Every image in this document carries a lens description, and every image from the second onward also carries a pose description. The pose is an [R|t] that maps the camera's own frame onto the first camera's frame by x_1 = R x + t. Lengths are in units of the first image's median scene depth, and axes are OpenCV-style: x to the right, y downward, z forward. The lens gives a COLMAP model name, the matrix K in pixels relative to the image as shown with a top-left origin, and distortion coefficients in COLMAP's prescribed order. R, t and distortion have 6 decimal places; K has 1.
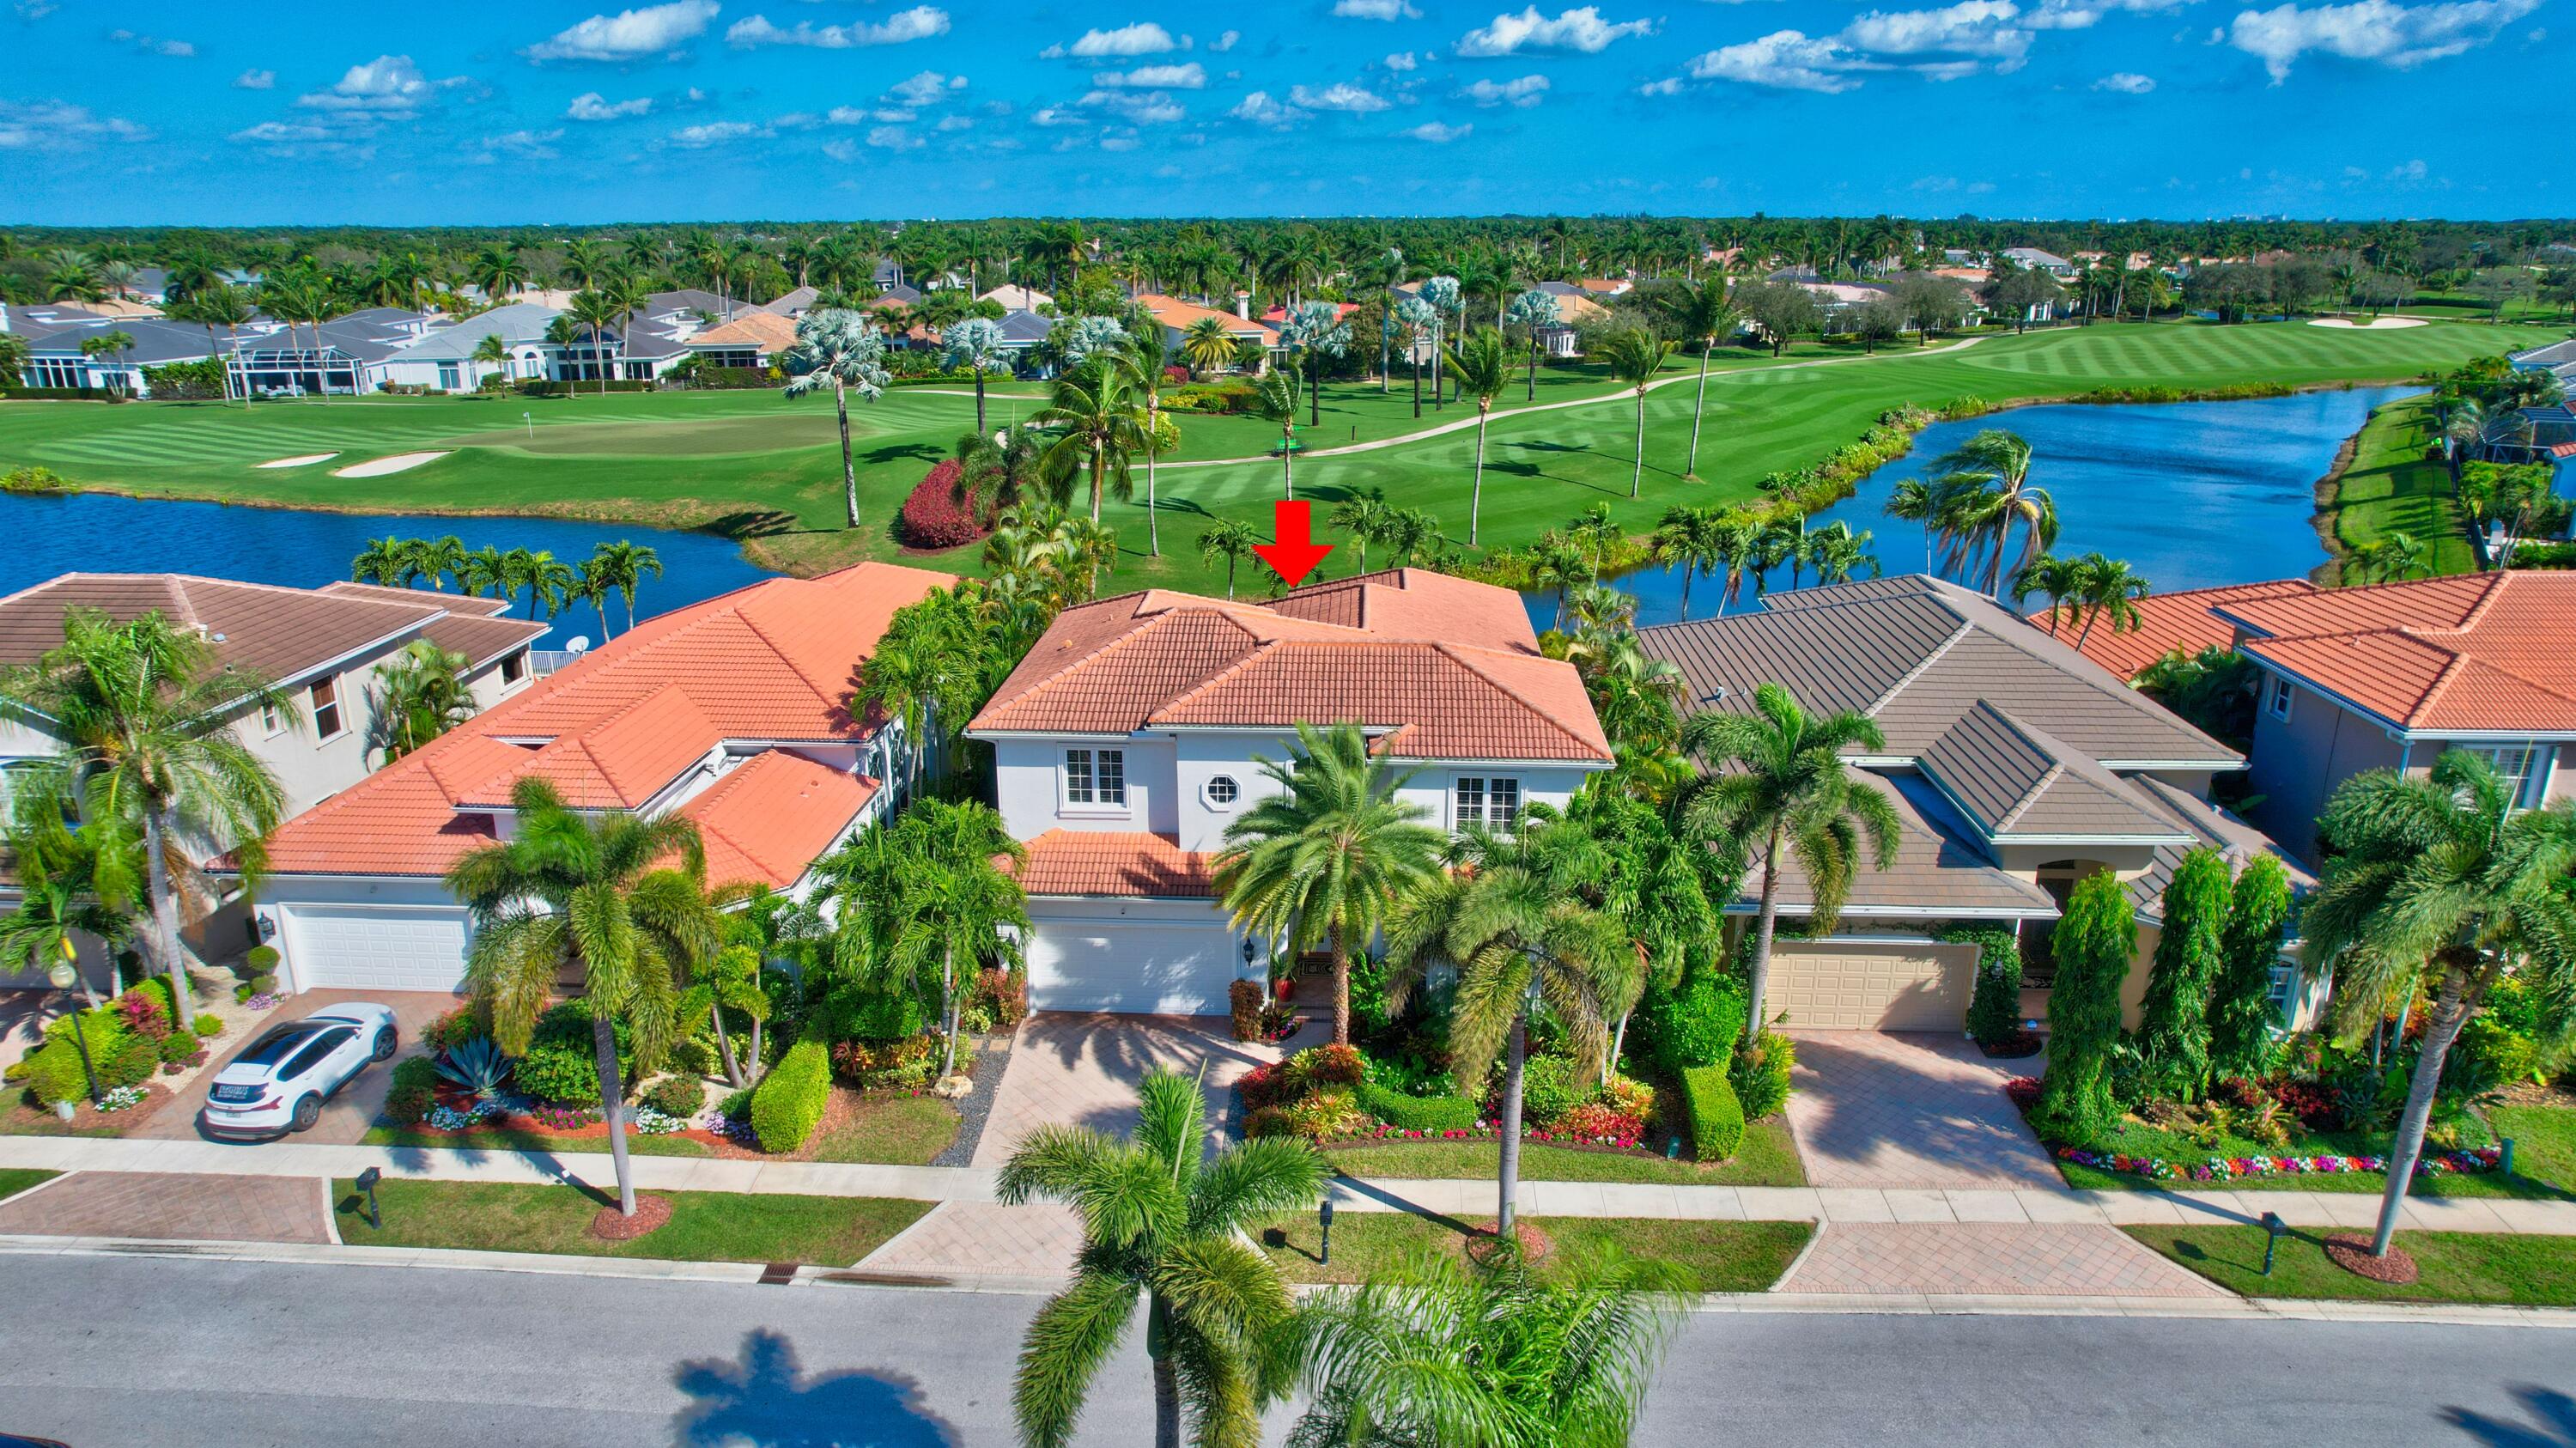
lens RADIAL K [[1640.9, 0, 1290.9], [0, 1640.9, 738.0], [0, 0, 1]] dist [-0.090346, 0.077364]
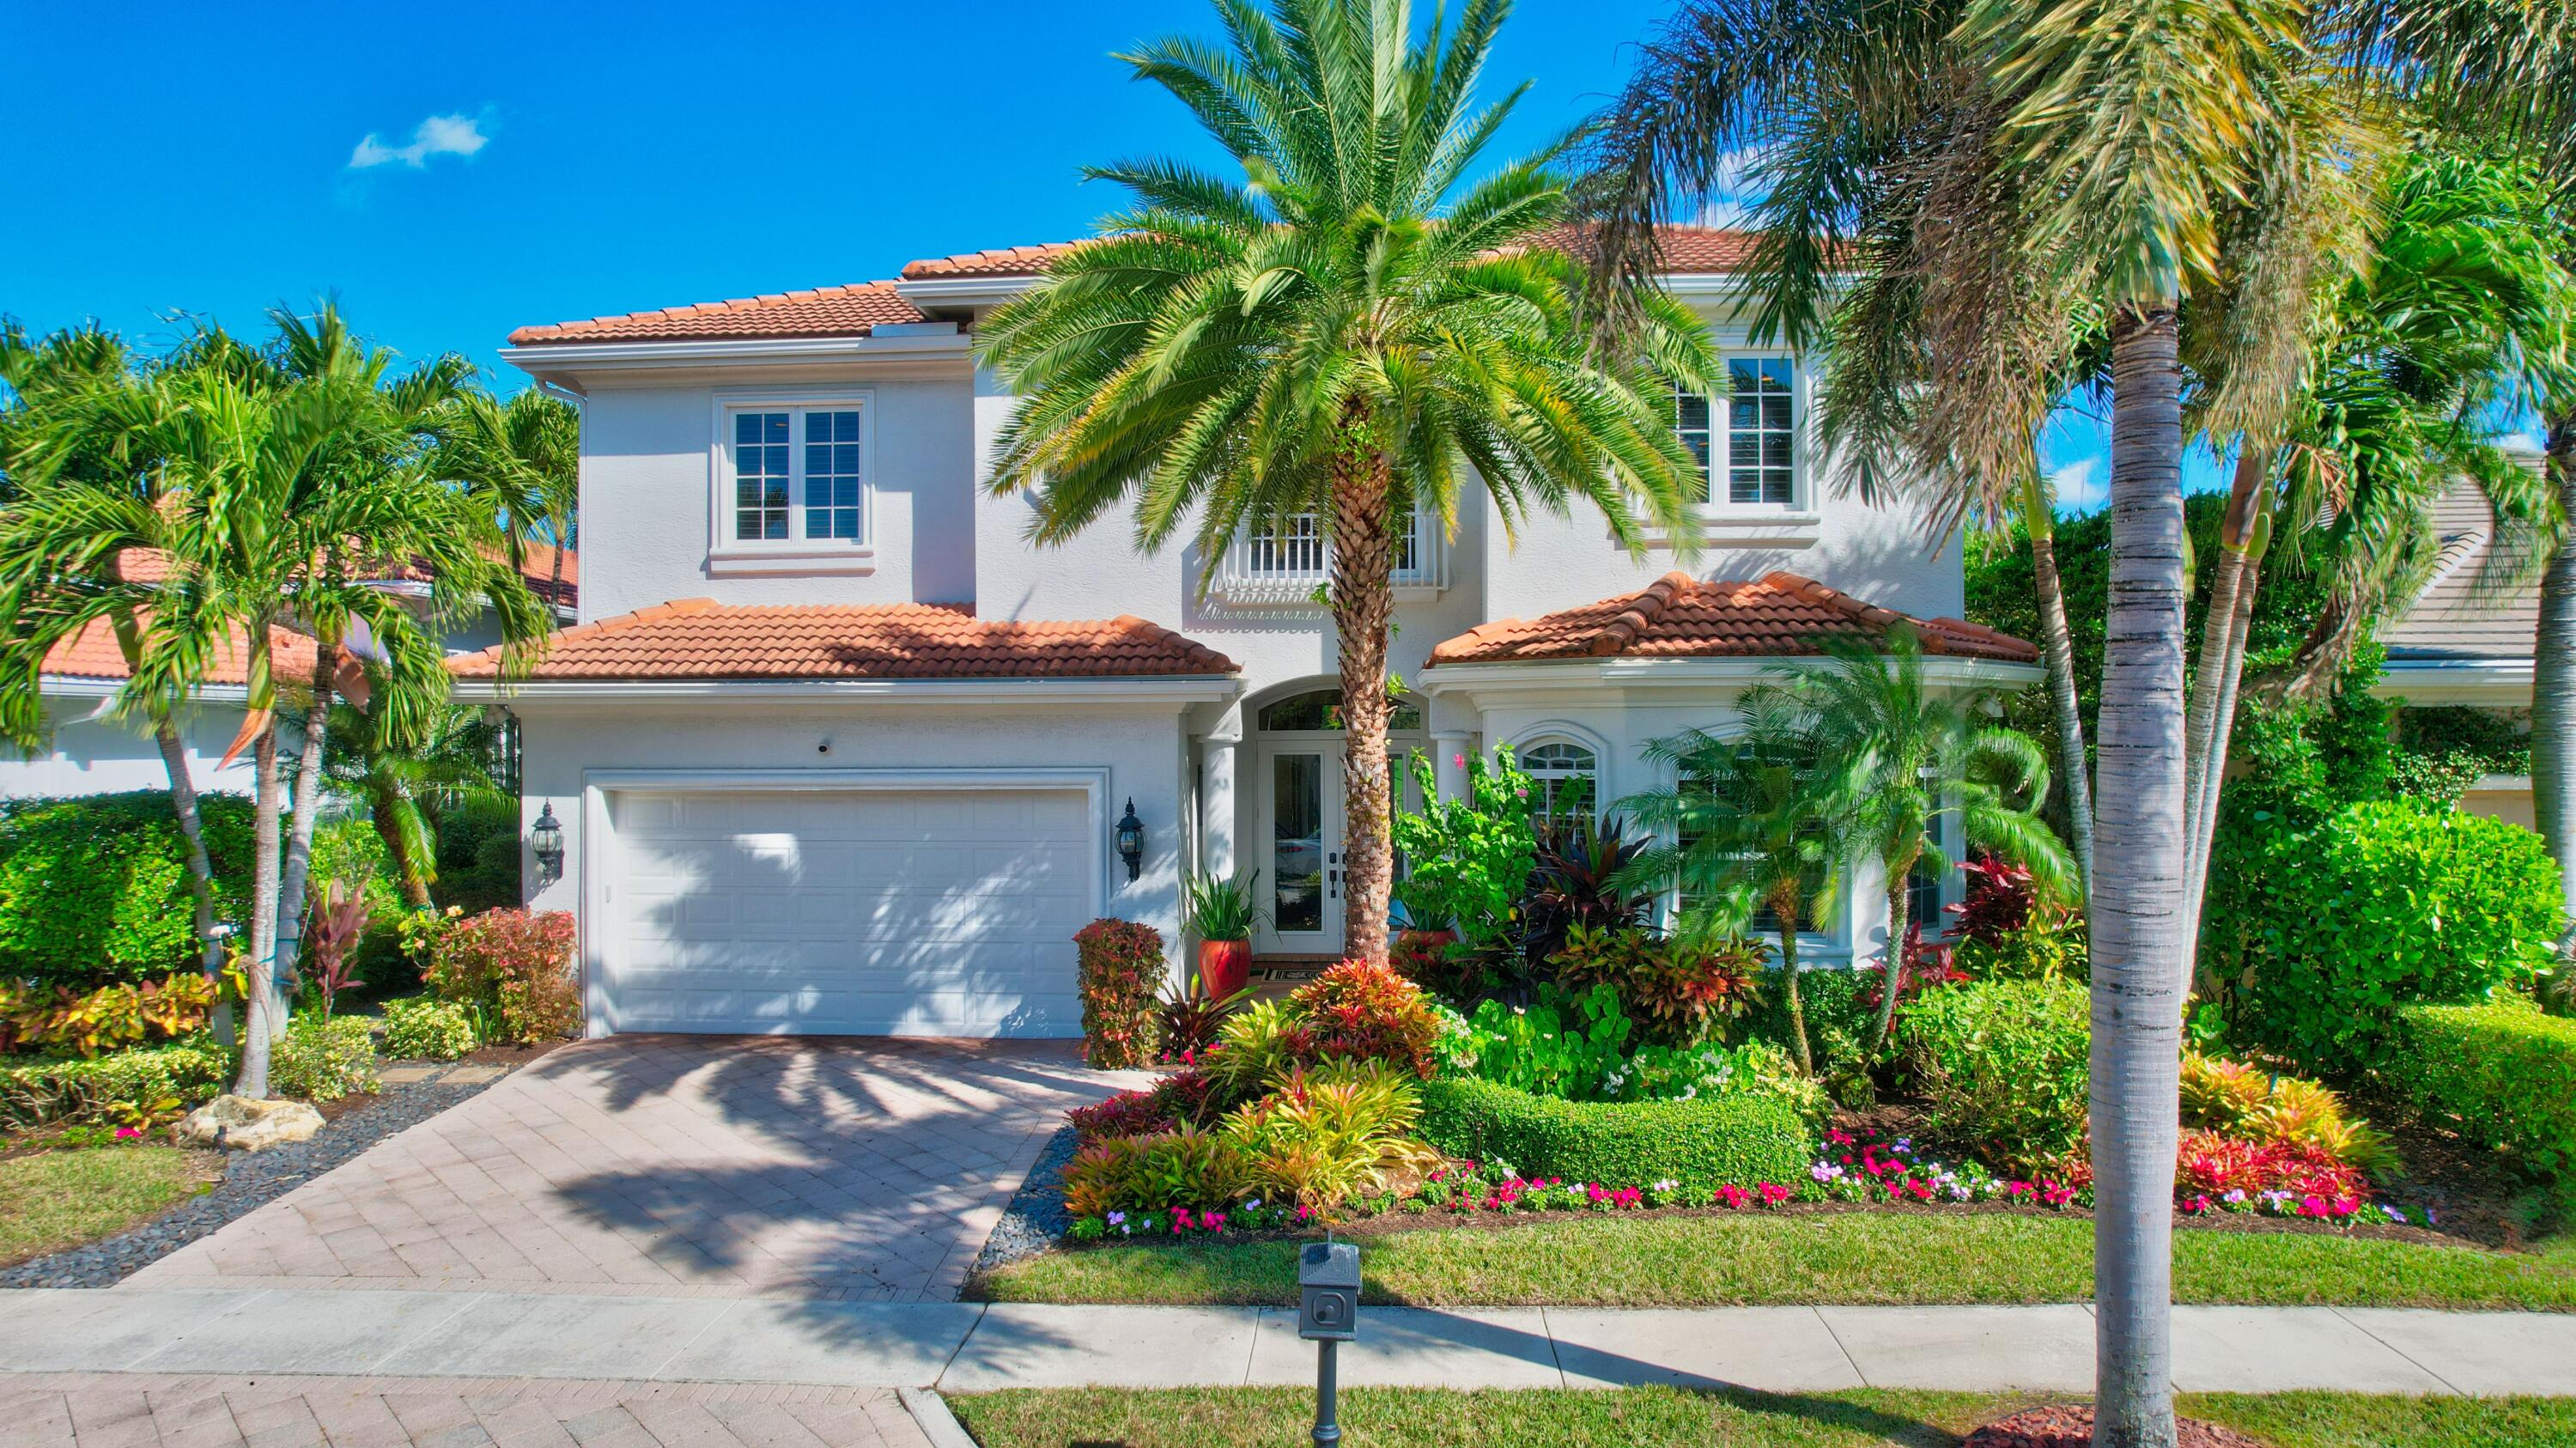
lens RADIAL K [[1670.2, 0, 1288.0], [0, 1670.2, 724.0], [0, 0, 1]] dist [-0.092015, 0.083277]
pose [[0.999992, -0.001987, -0.003431, 0.013733], [0.000835, 0.951519, -0.307590, 0.225487], [0.003875, 0.307585, 0.951513, 0.605463]]
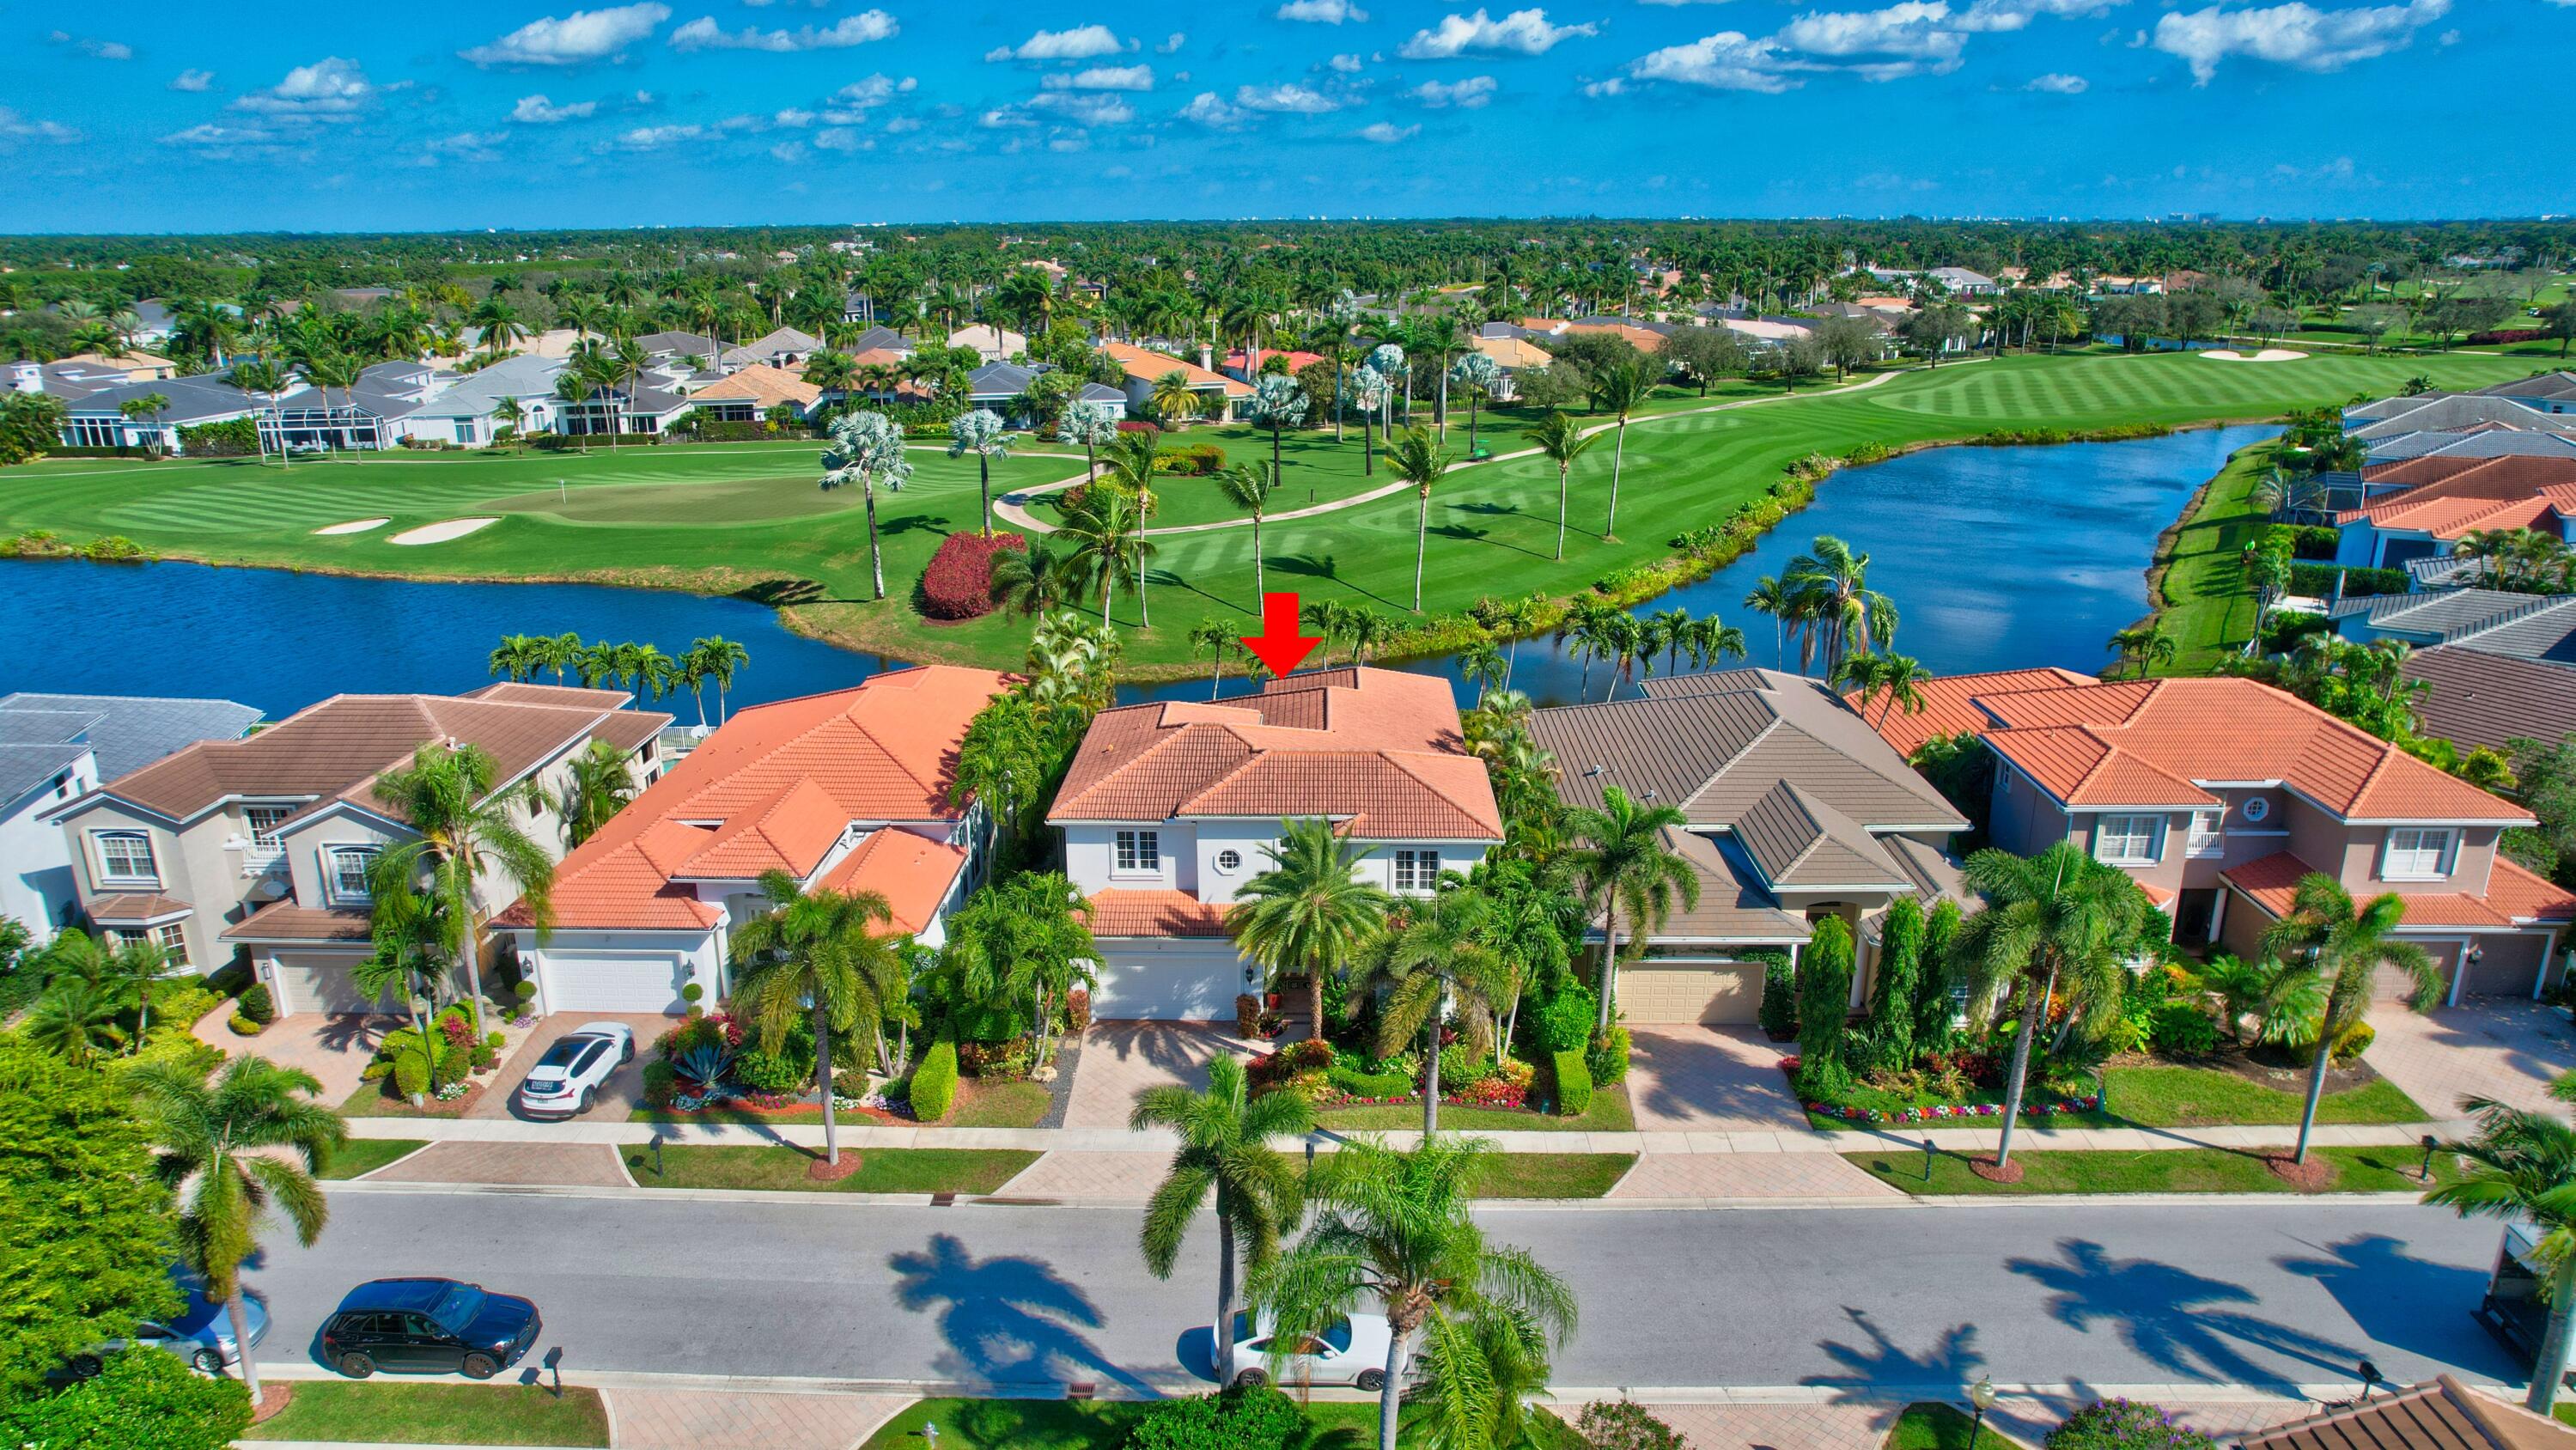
lens RADIAL K [[1640.8, 0, 1290.9], [0, 1640.8, 739.0], [0, 0, 1]] dist [-0.090346, 0.077364]
pose [[0.999590, -0.011506, 0.026200, -0.024530], [0.011491, 0.999934, 0.000723, -0.071551], [-0.026207, -0.000422, 0.999656, -0.400535]]
